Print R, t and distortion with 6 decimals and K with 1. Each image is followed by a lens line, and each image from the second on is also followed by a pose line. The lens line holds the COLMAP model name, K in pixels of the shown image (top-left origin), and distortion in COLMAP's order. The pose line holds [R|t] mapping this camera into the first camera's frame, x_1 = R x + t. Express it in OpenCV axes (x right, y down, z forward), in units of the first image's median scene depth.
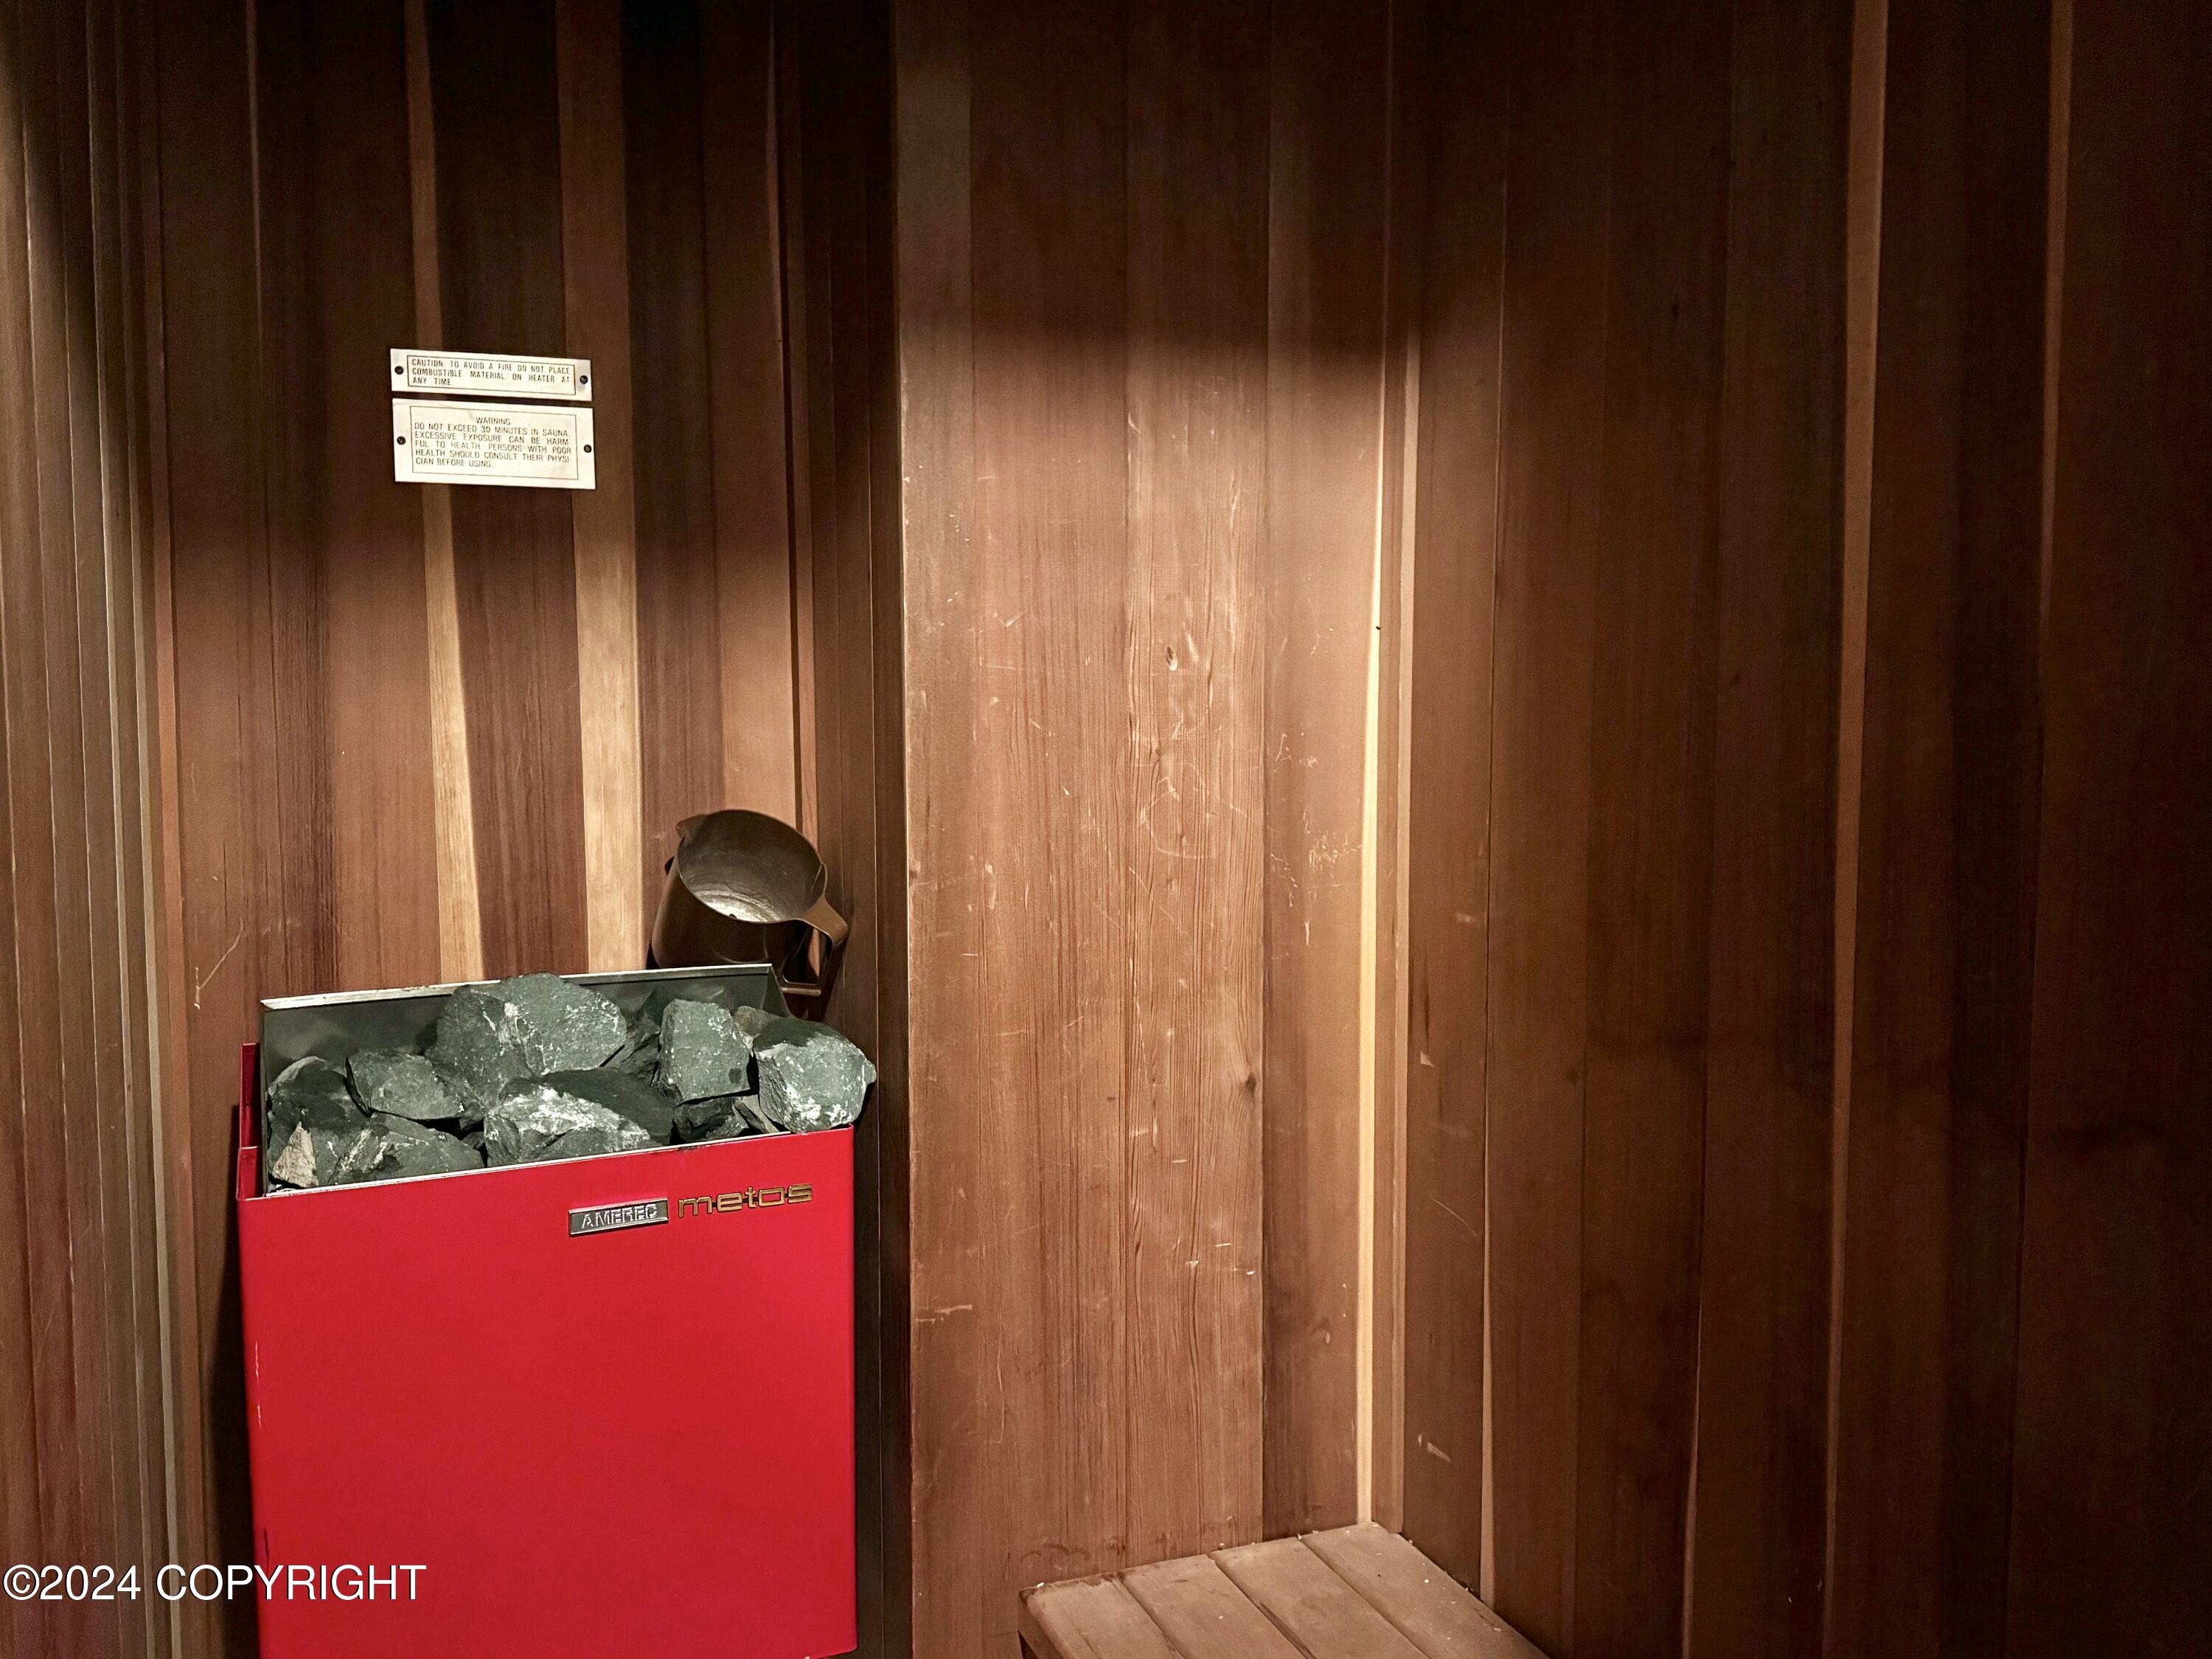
lens RADIAL K [[1816.1, 0, 1106.0], [0, 1816.1, 829.5], [0, 0, 1]] dist [0.125718, -0.271642]
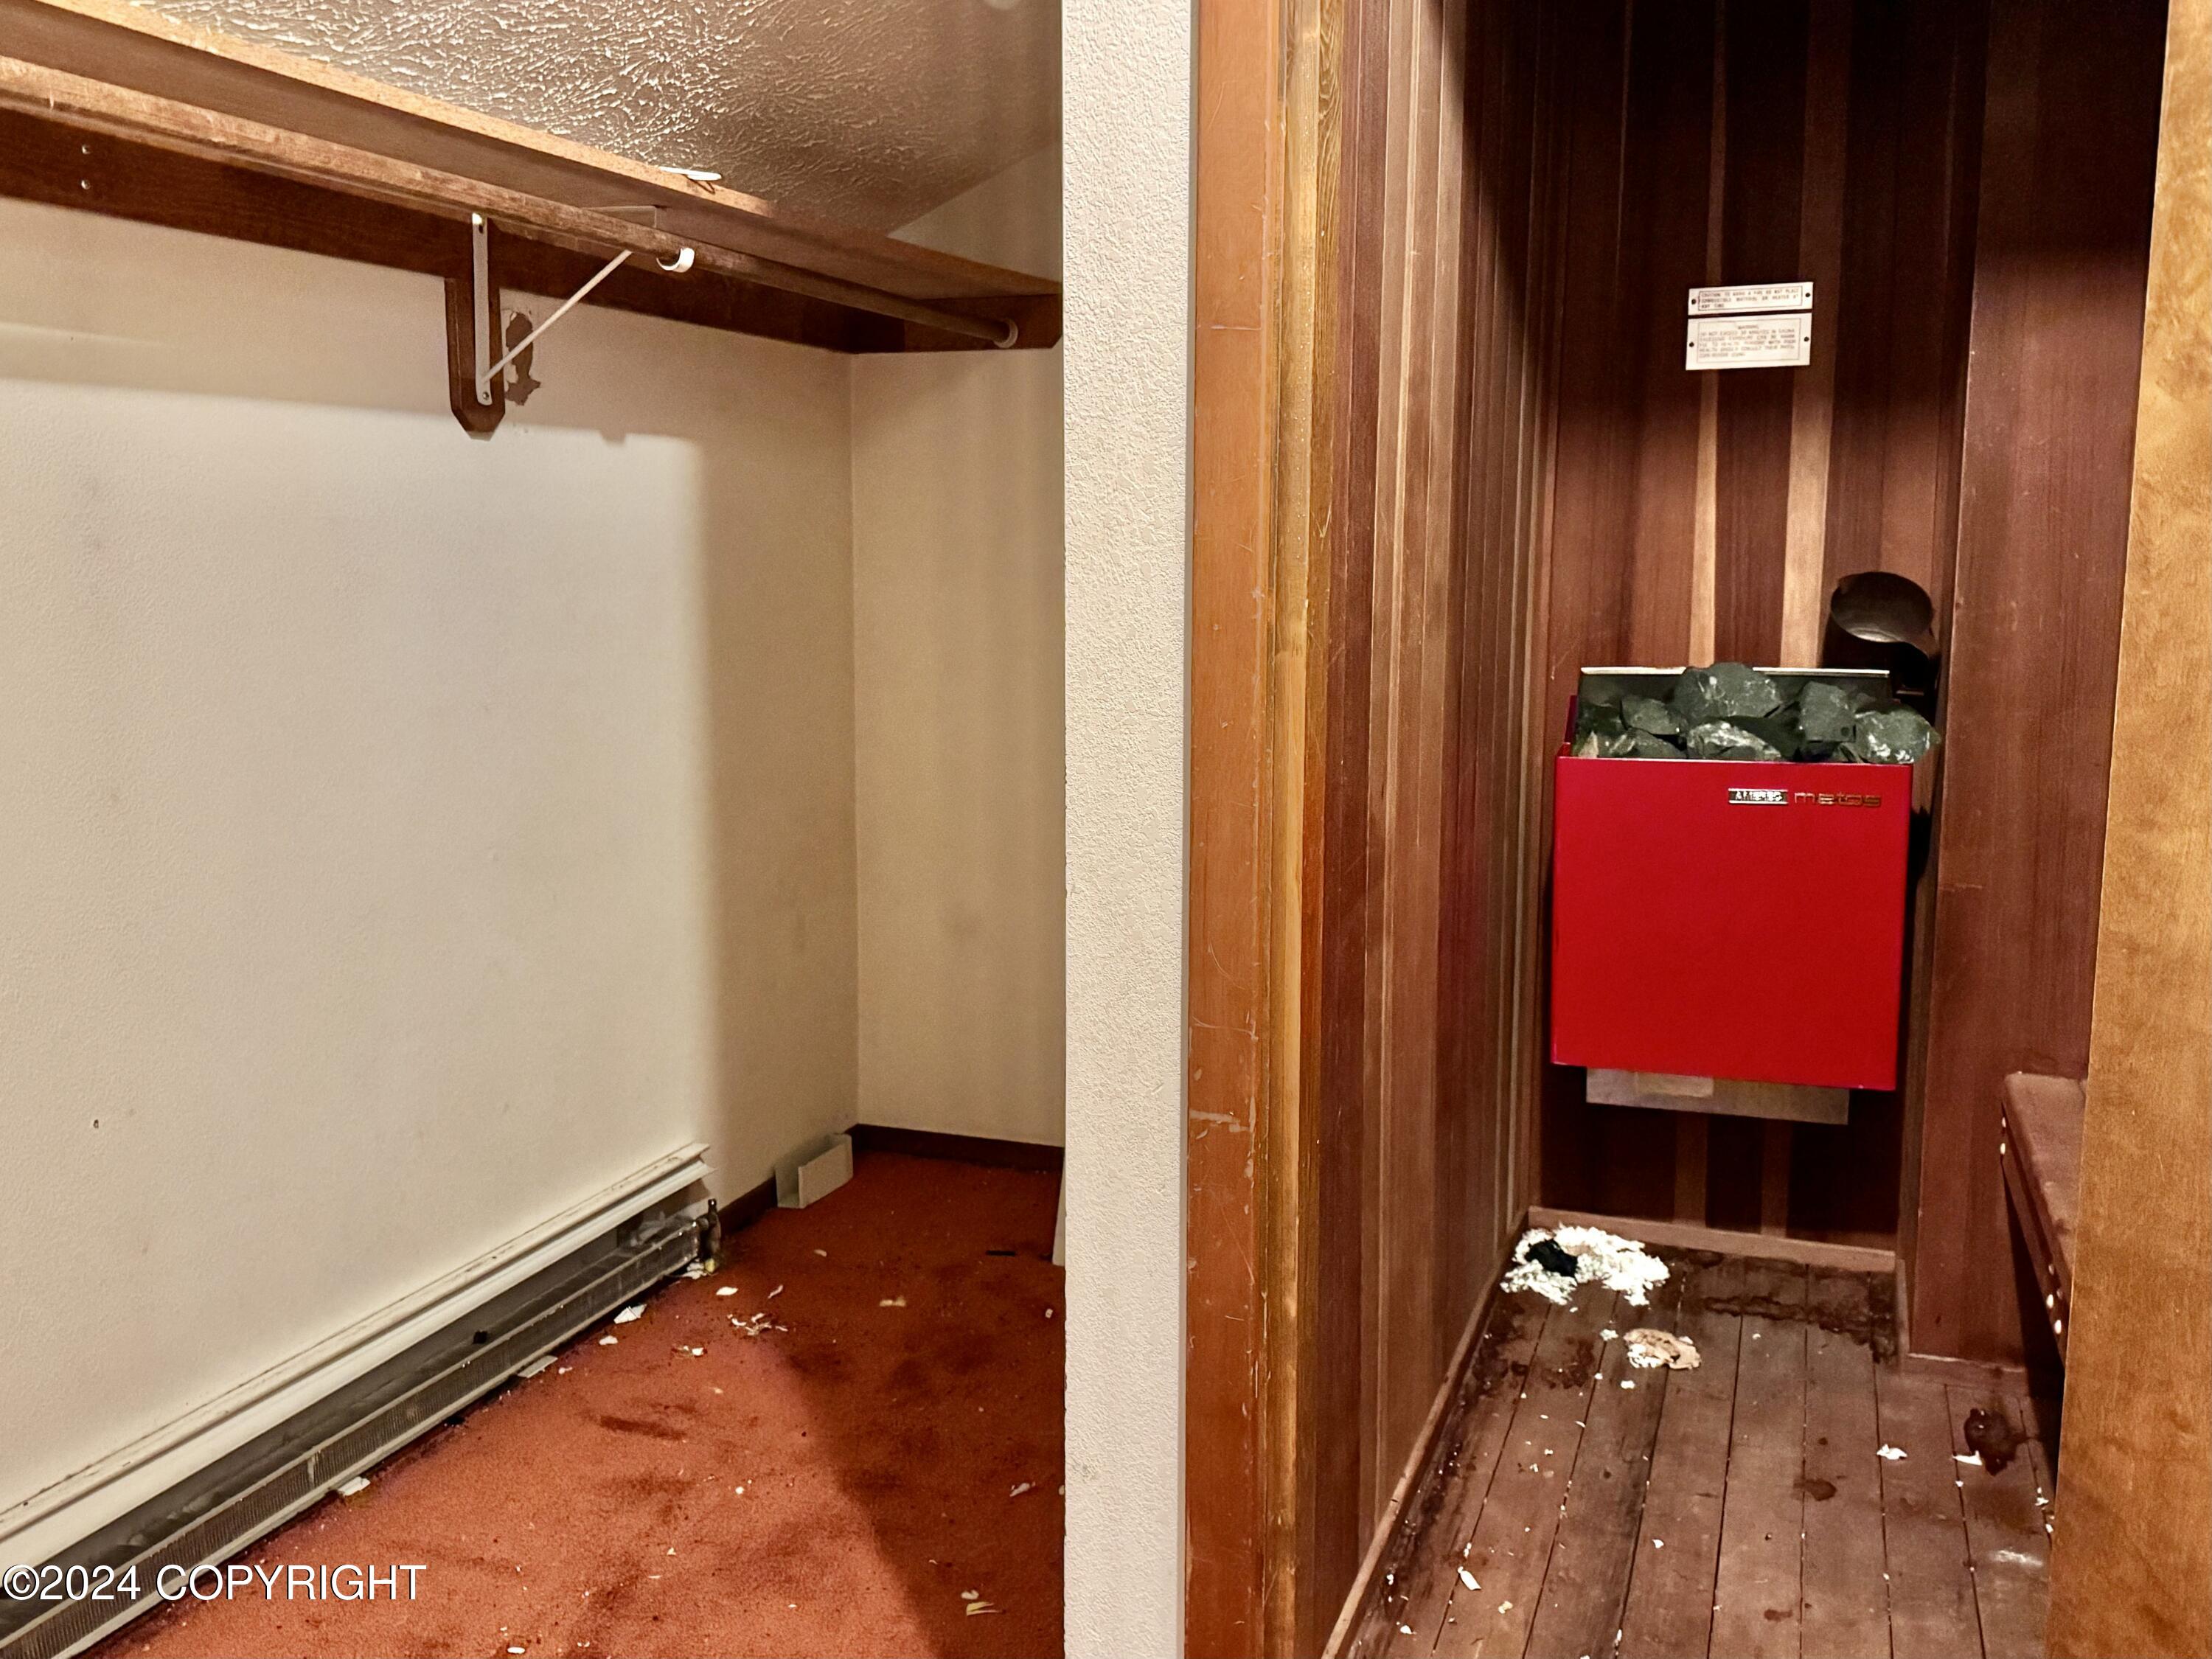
lens RADIAL K [[1816.1, 0, 1106.0], [0, 1816.1, 829.5], [0, 0, 1]] dist [0.125718, -0.271642]
pose [[0.742776, 0.106835, -0.660962, 0.402532], [-0.049157, 0.993225, 0.105300, 0.081849], [0.667734, -0.045724, 0.742995, -0.663276]]
